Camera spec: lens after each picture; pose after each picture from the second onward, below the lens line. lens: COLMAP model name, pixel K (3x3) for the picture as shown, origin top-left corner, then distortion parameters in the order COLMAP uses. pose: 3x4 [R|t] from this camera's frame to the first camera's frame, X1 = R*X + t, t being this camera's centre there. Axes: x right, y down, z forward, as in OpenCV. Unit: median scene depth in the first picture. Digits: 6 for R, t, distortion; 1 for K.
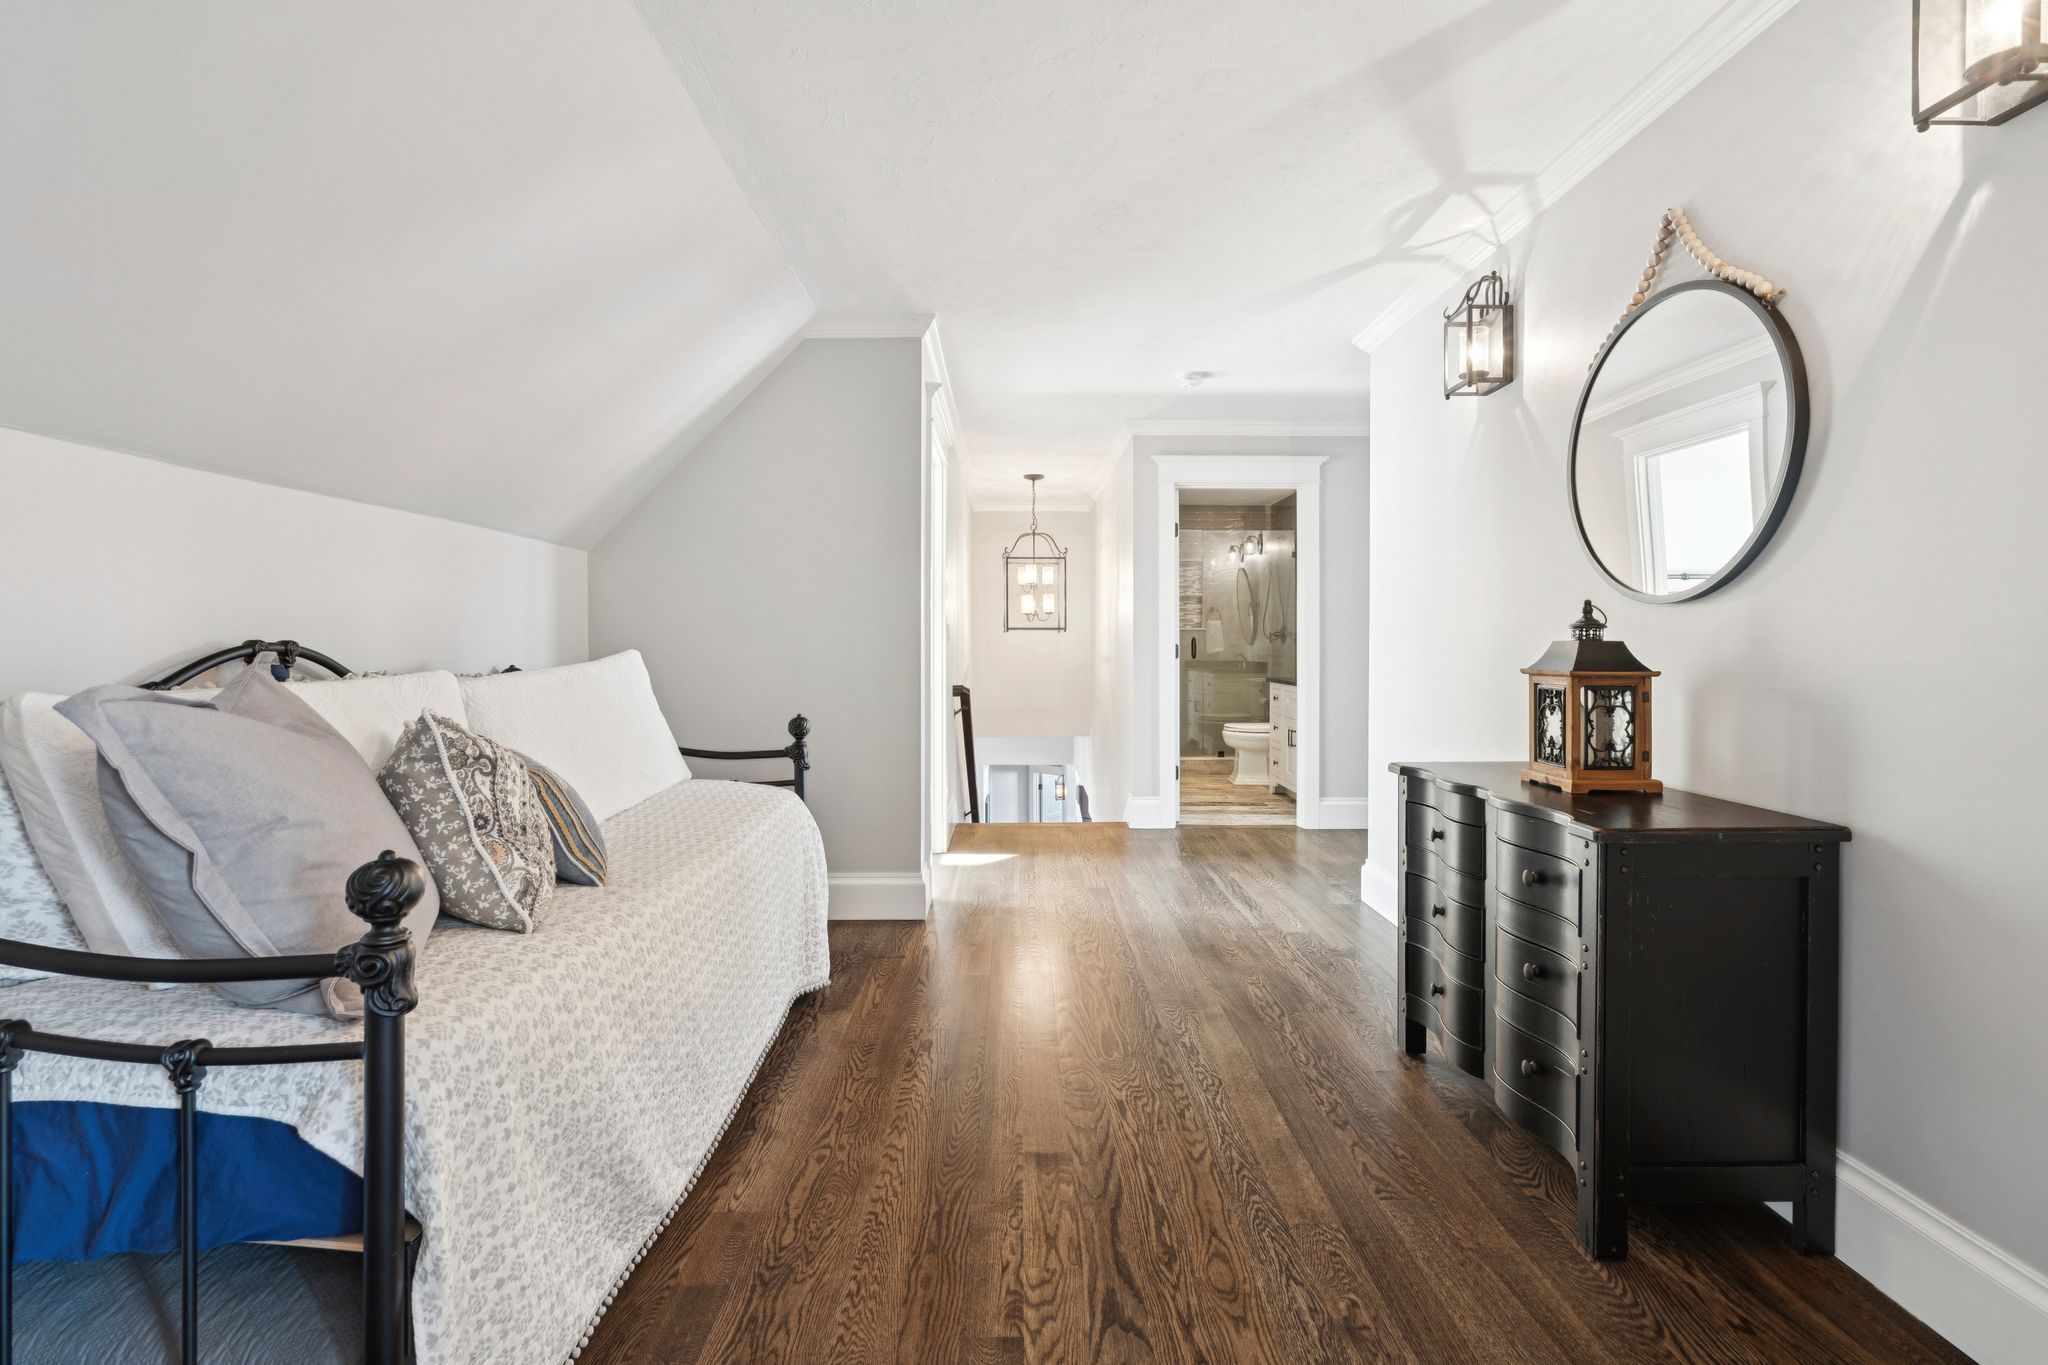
lens RADIAL K [[906.2, 0, 1024.0], [0, 906.2, 682.5], [0, 0, 1]] dist [-0.000410, 0.000145]
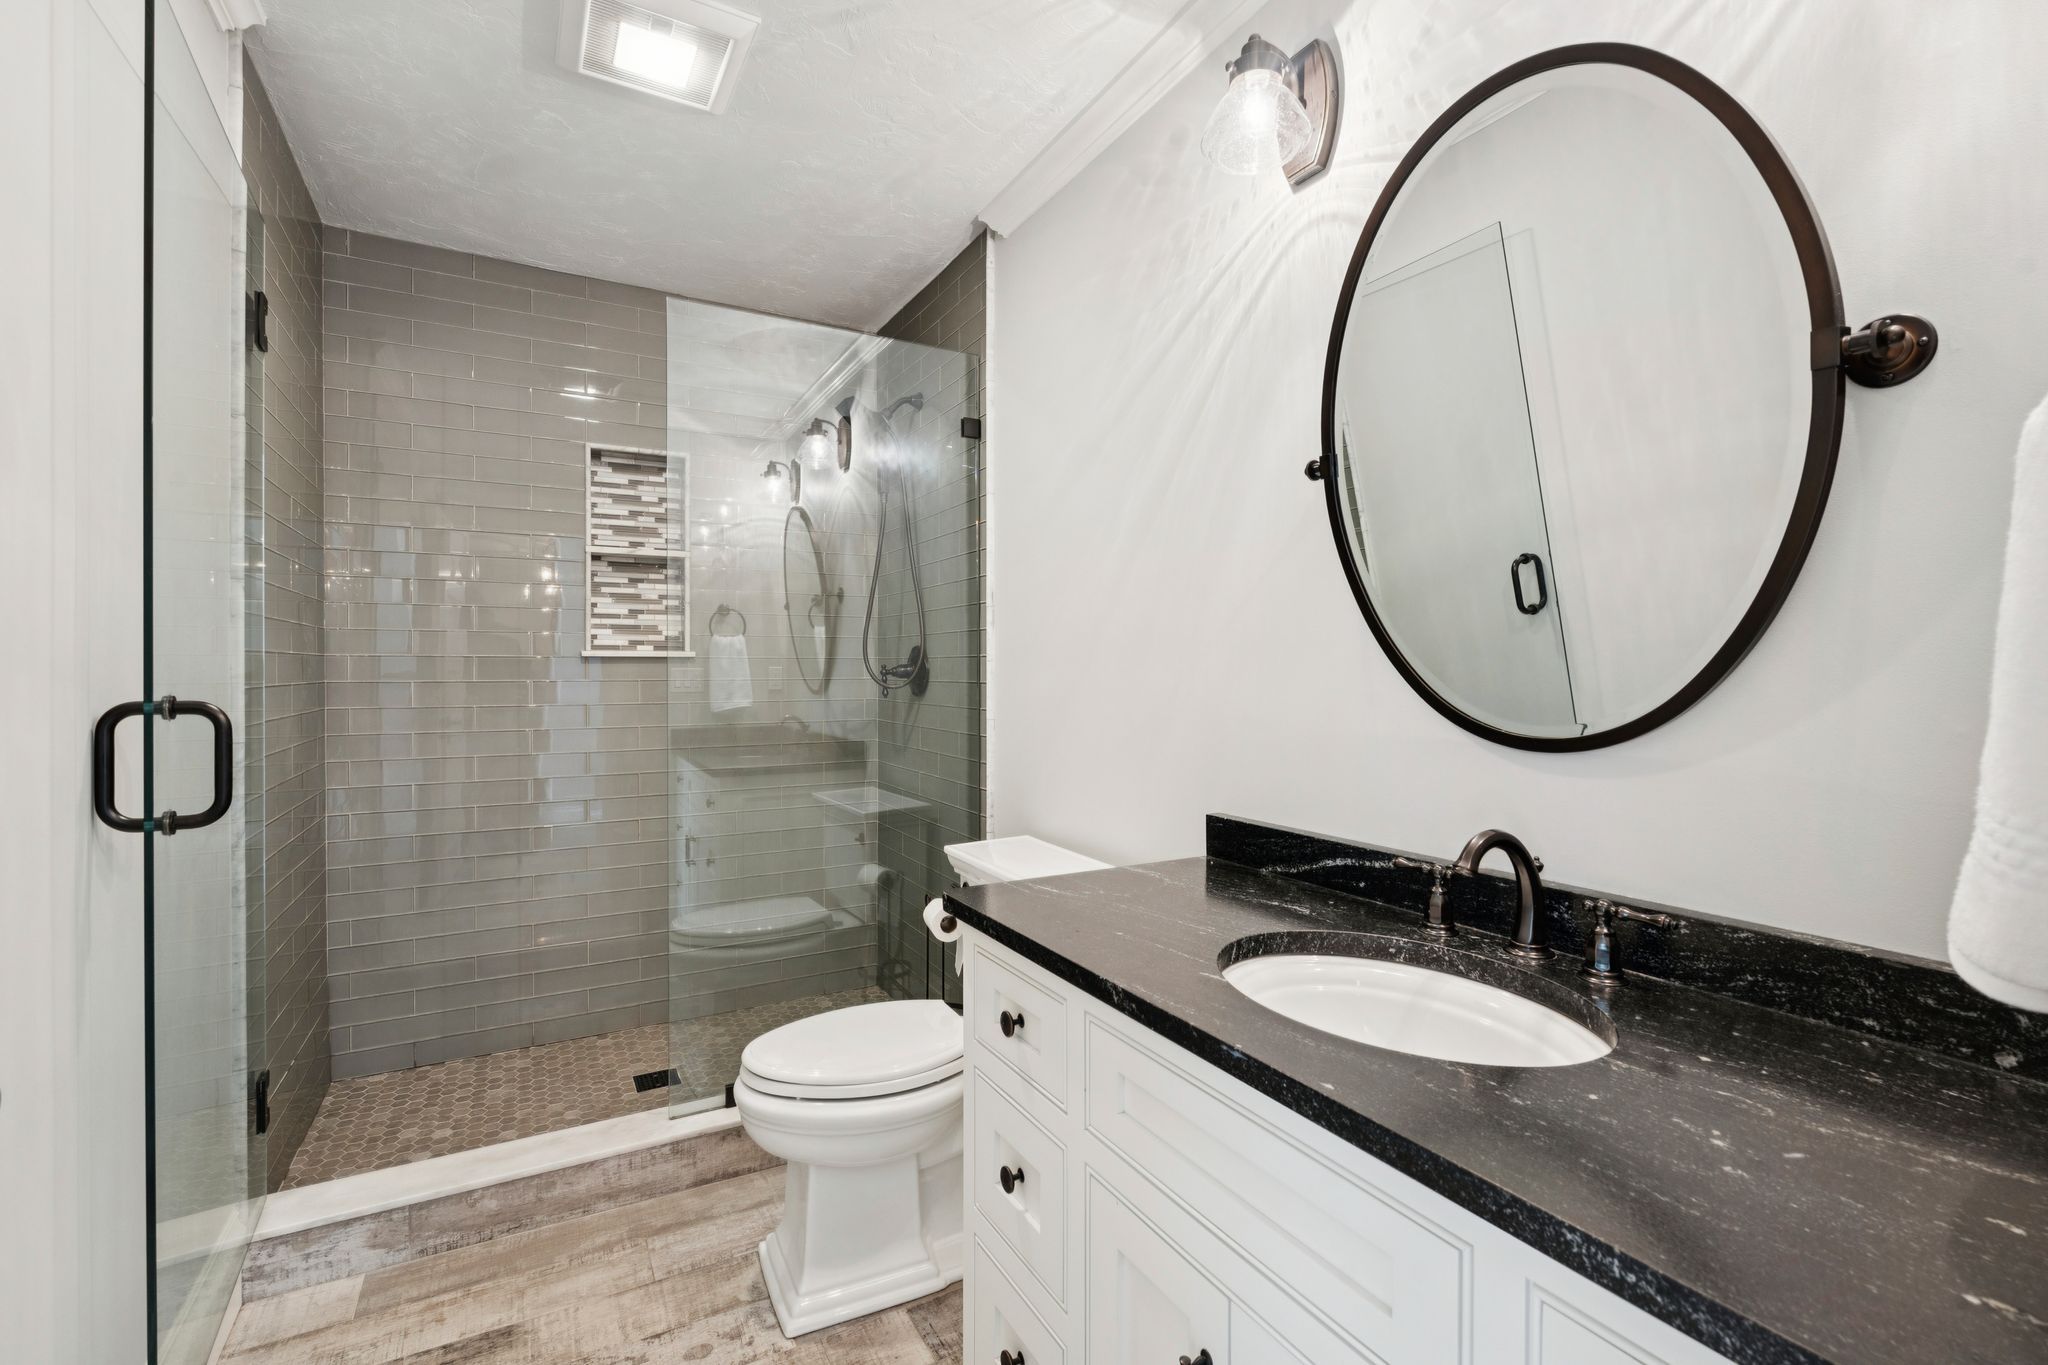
lens RADIAL K [[906.2, 0, 1024.0], [0, 906.2, 682.5], [0, 0, 1]] dist [-0.000410, 0.000145]
pose [[0.879996, -0.001212, 0.474980, 0.133994], [0.007247, 0.999915, -0.010874, -0.041467], [-0.474926, 0.013011, 0.879929, 0.581136]]
